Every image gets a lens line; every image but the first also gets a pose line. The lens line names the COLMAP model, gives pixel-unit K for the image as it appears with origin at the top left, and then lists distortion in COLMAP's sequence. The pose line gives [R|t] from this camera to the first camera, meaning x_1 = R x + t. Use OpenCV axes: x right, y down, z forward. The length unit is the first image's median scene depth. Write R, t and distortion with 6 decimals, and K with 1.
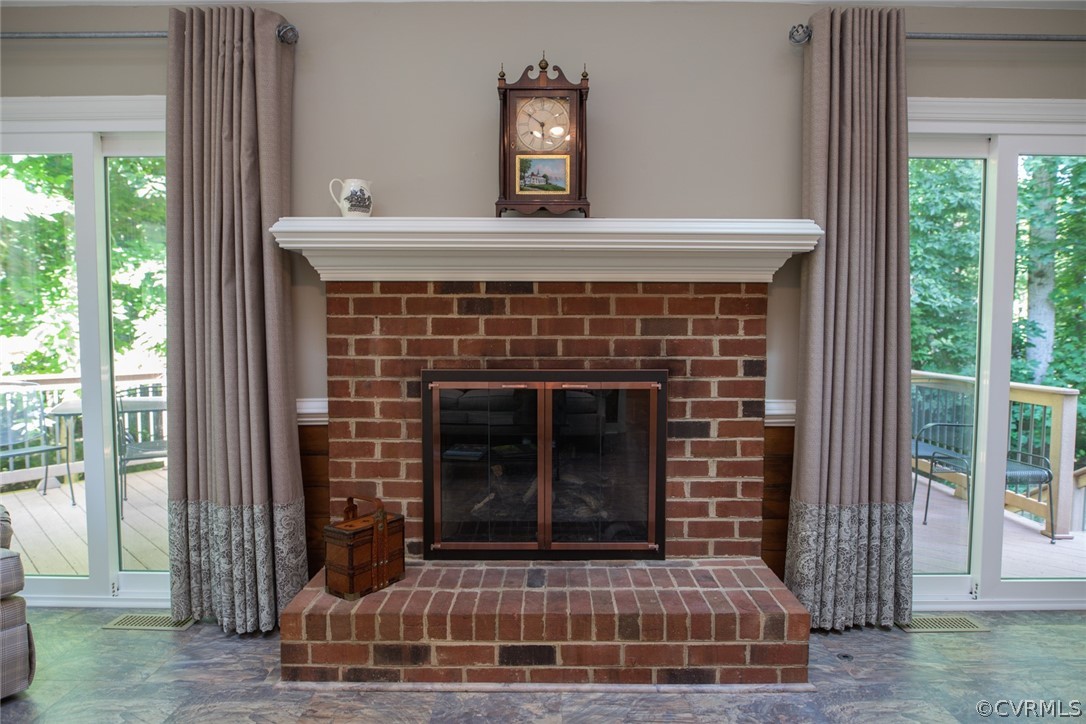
lens RADIAL K [[626.0, 0, 539.2], [0, 626.0, 366.0], [0, 0, 1]] dist [-0.022859, 0.000940]
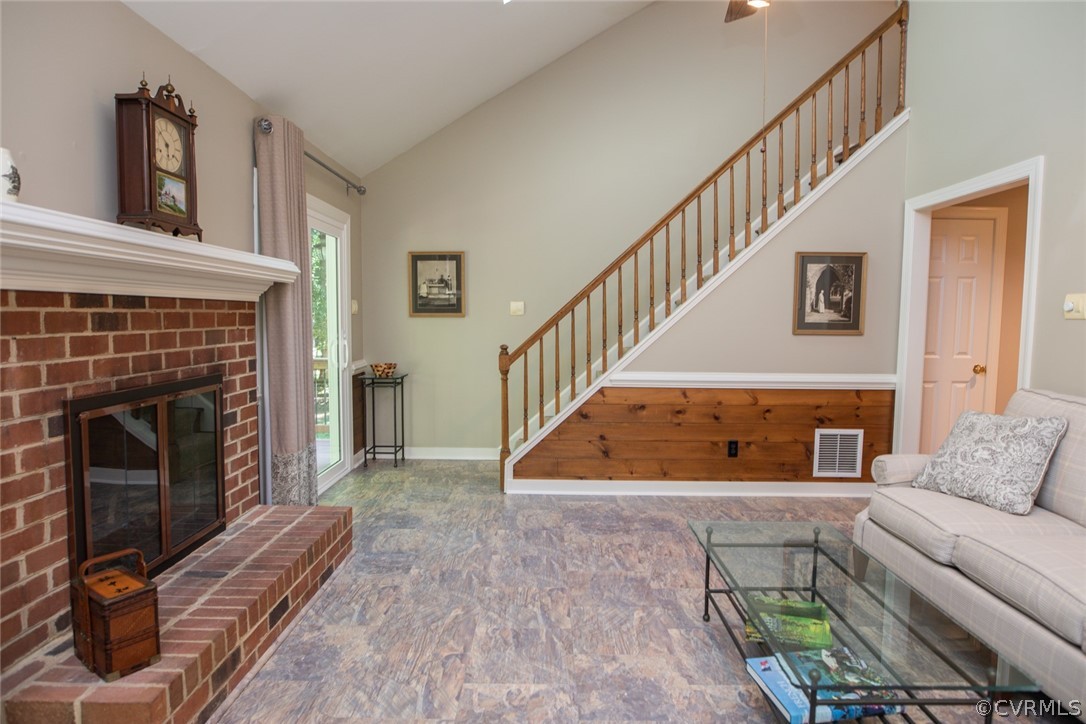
lens RADIAL K [[626.0, 0, 542.6], [0, 626.0, 362.0], [0, 0, 1]] dist [-0.022859, 0.000940]
pose [[0.004984, -0.075565, 0.997128, -0.987298], [0.045586, 0.996121, 0.075260, -0.076386], [-0.998948, 0.045080, 0.008409, 0.369784]]
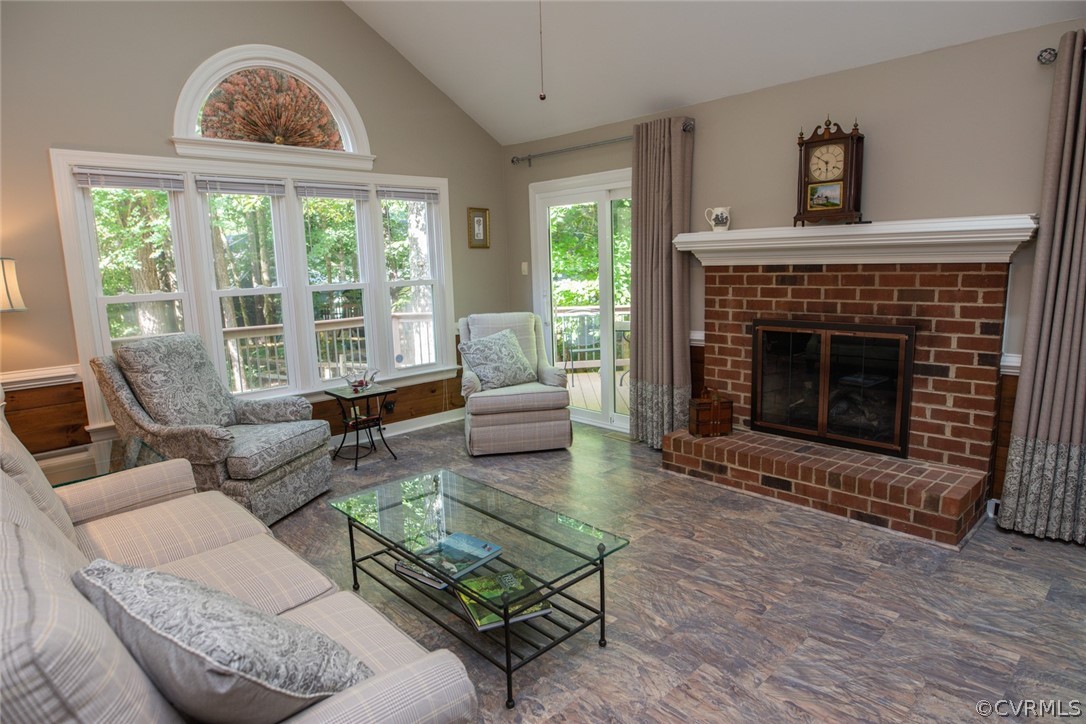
lens RADIAL K [[626.0, 0, 544.4], [0, 626.0, 362.1], [0, 0, 1]] dist [-0.022859, 0.000940]
pose [[0.692109, 0.094993, -0.715515, 0.634402], [-0.008567, 0.992313, 0.123454, -0.079134], [0.721742, -0.079314, 0.687603, -0.566186]]
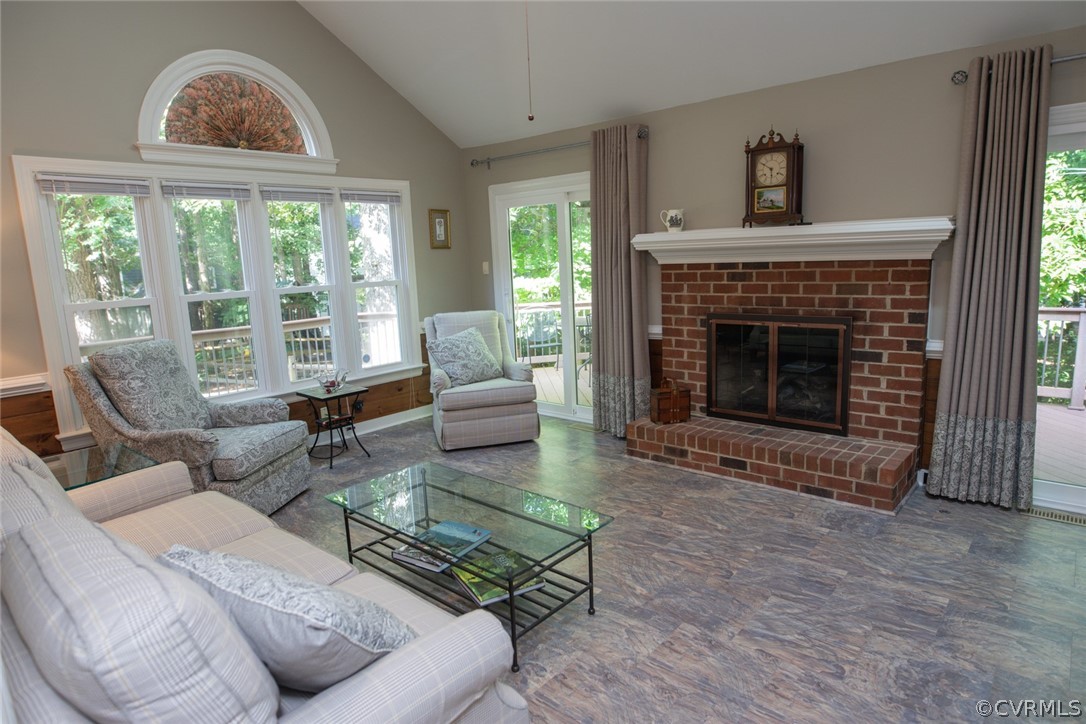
lens RADIAL K [[626.0, 0, 544.4], [0, 626.0, 361.8], [0, 0, 1]] dist [-0.022859, 0.000940]
pose [[0.754852, 0.080250, -0.650967, 0.645676], [0.006637, 0.991501, 0.129927, -0.090354], [0.655862, -0.102396, 0.747904, -0.675556]]
